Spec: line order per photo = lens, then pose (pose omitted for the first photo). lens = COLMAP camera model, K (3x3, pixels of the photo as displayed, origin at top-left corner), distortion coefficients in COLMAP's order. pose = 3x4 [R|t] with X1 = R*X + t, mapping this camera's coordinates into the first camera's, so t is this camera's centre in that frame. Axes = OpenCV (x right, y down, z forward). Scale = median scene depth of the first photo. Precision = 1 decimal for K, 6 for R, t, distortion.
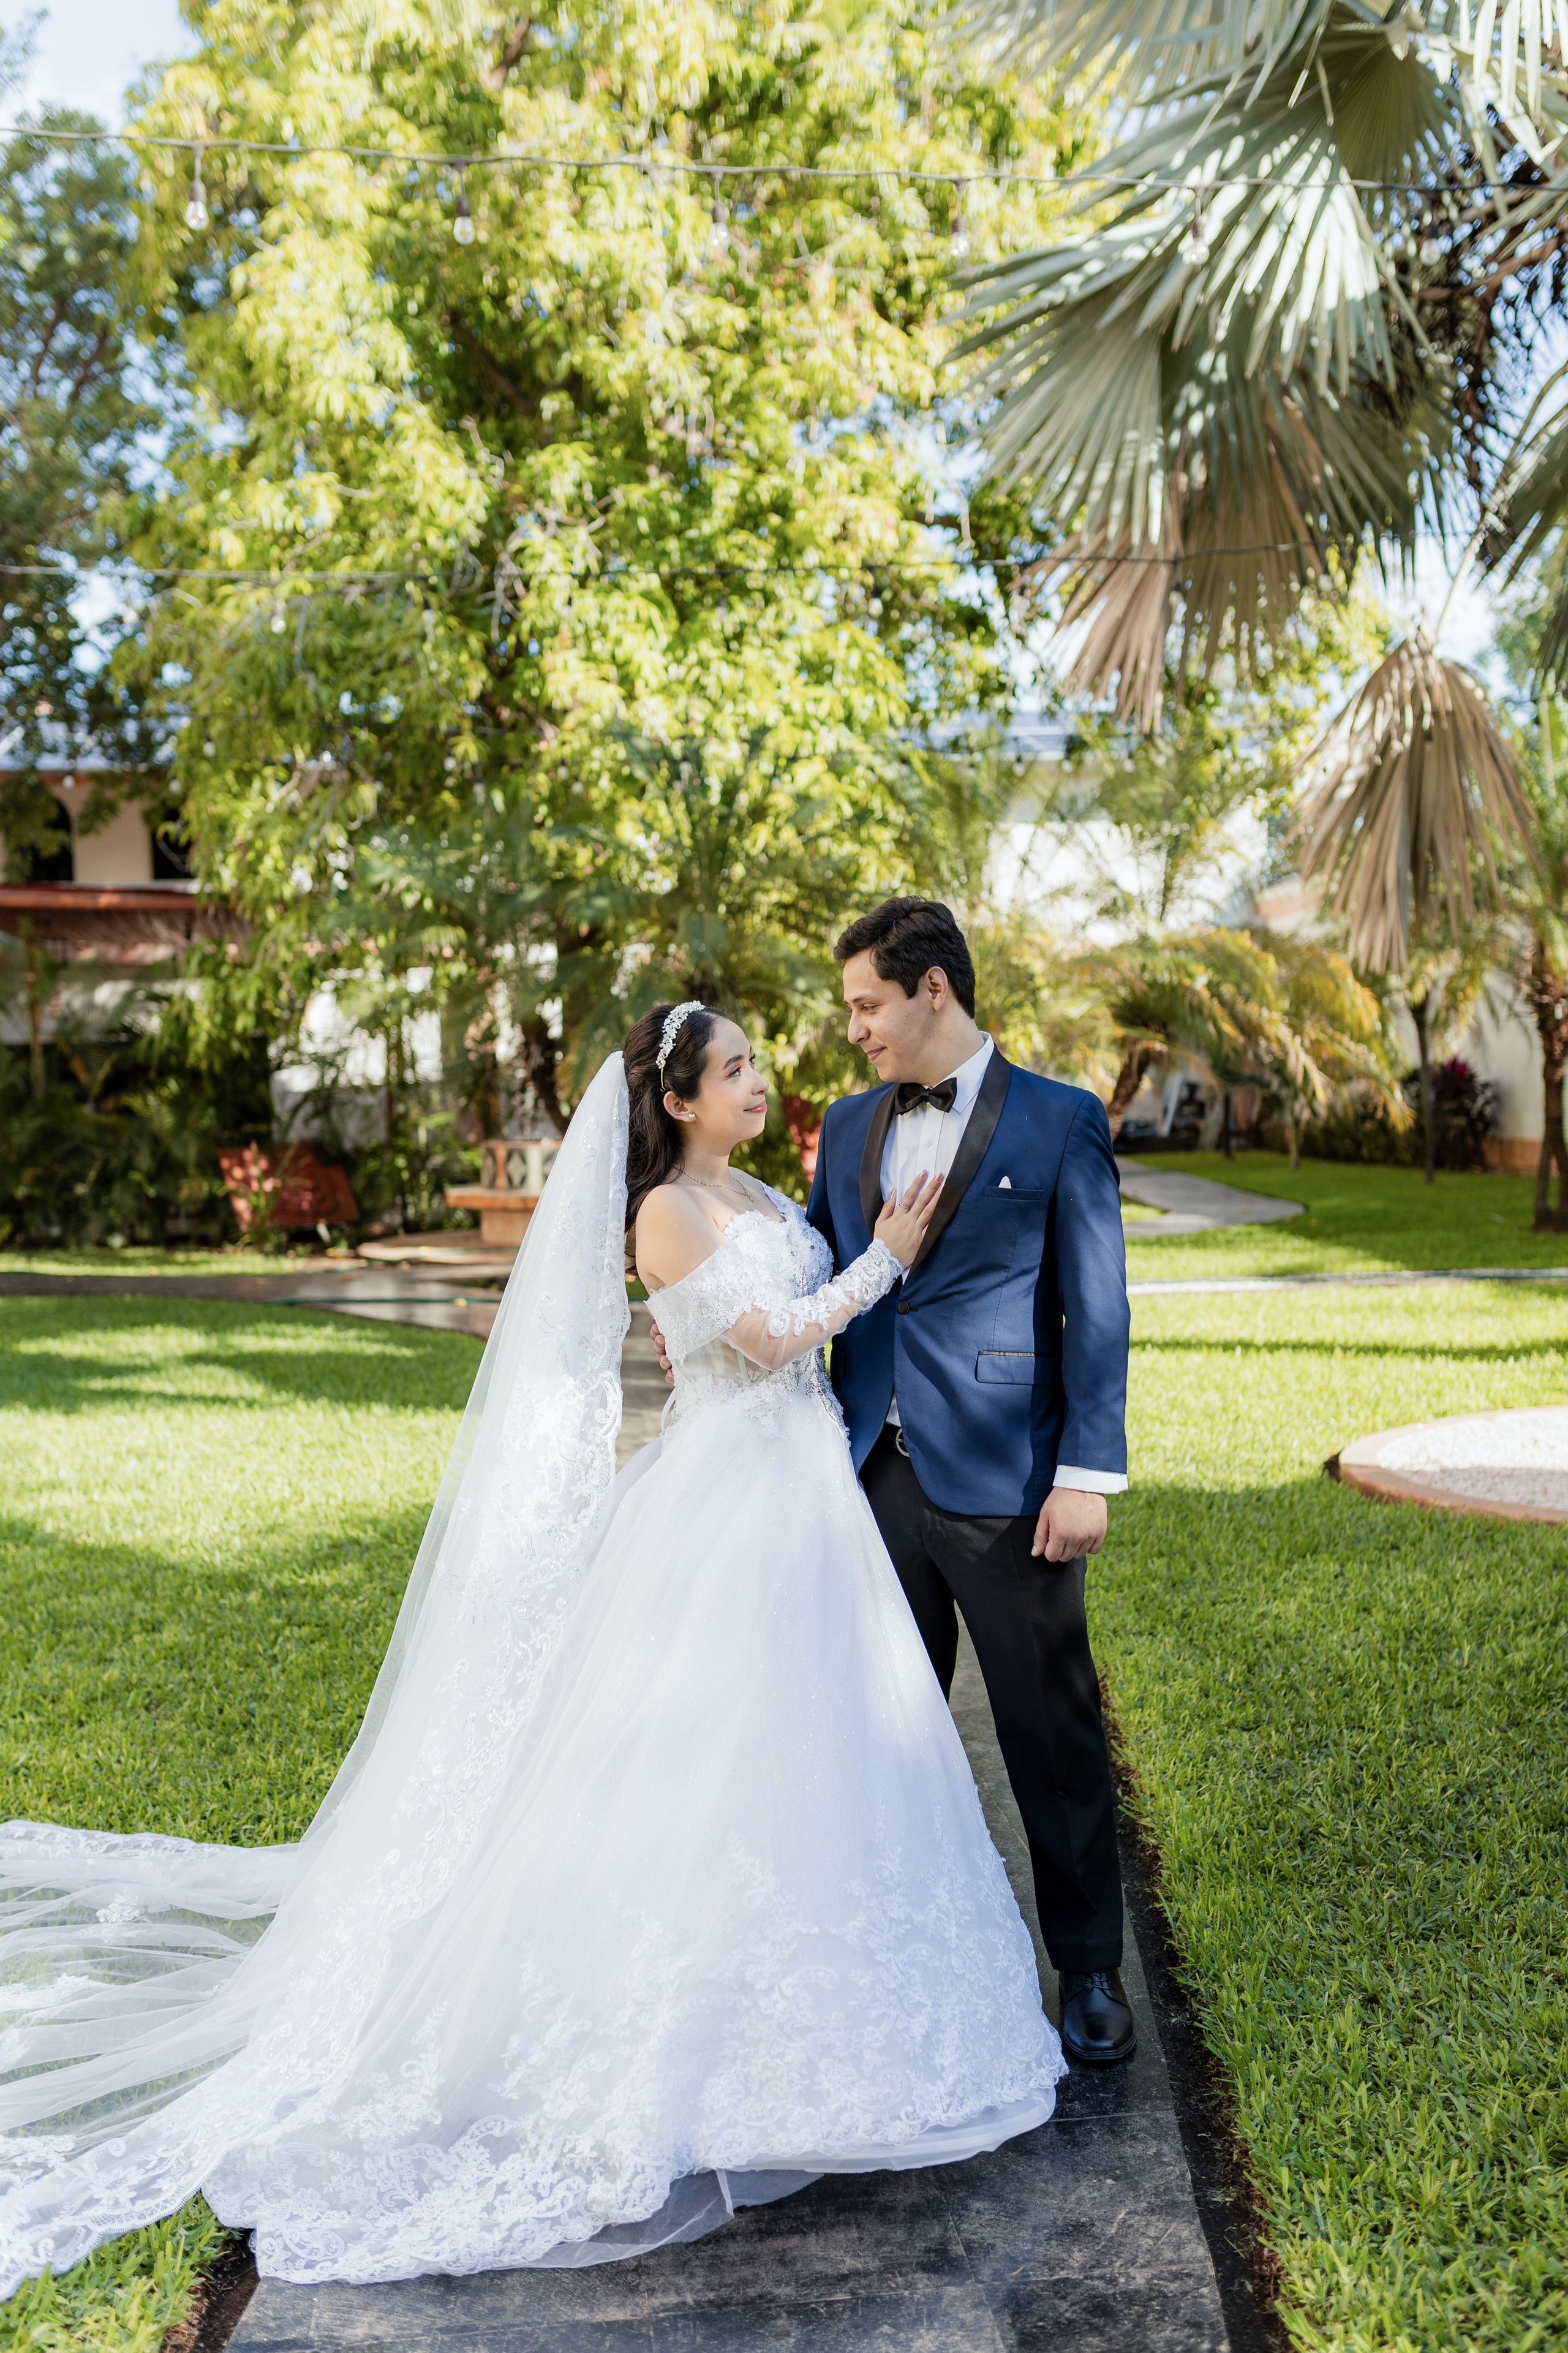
lens RADIAL K [[2615.8, 0, 784.0], [0, 2615.8, 1176.5], [0, 0, 1]] dist [0.017120, 0.007624]
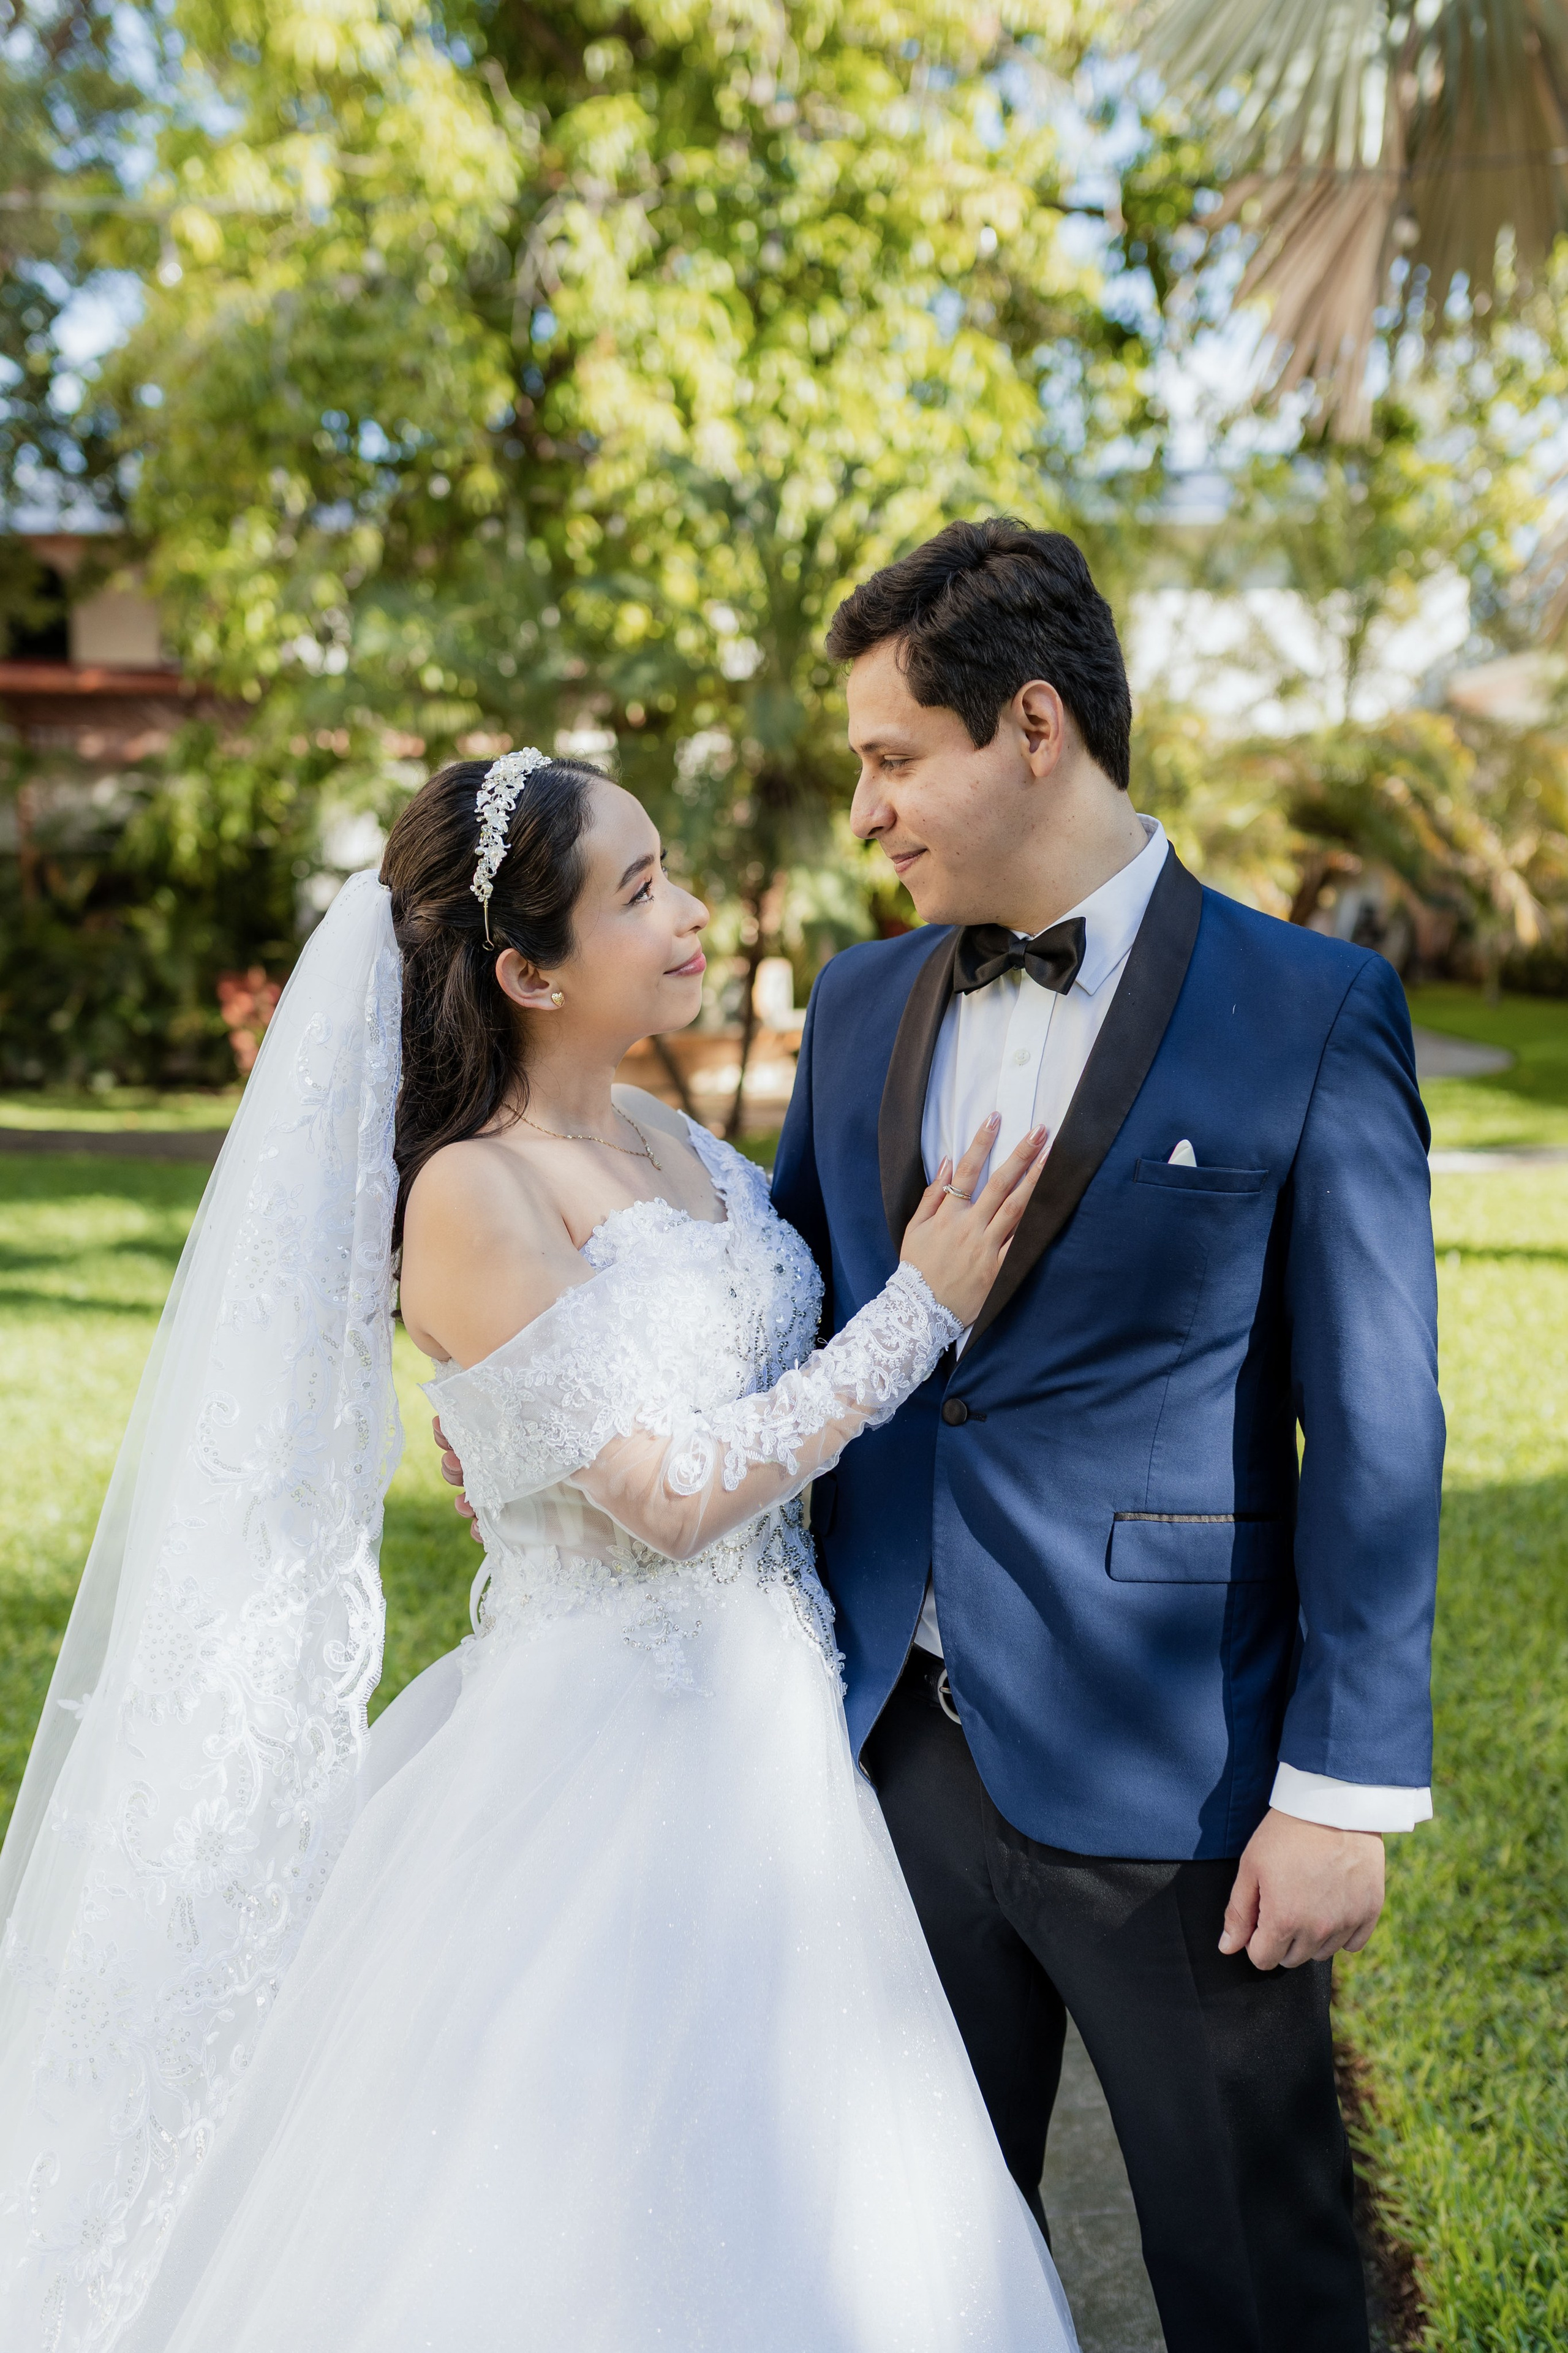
lens RADIAL K [[2615.8, 0, 784.0], [0, 2615.8, 1176.5], [0, 0, 1]] dist [0.017120, 0.007624]
pose [[0.998677, 0.011679, -0.050075, 0.012615], [-0.008083, 0.997414, 0.071420, -0.008557], [0.050780, -0.070921, 0.996189, 0.178812]]
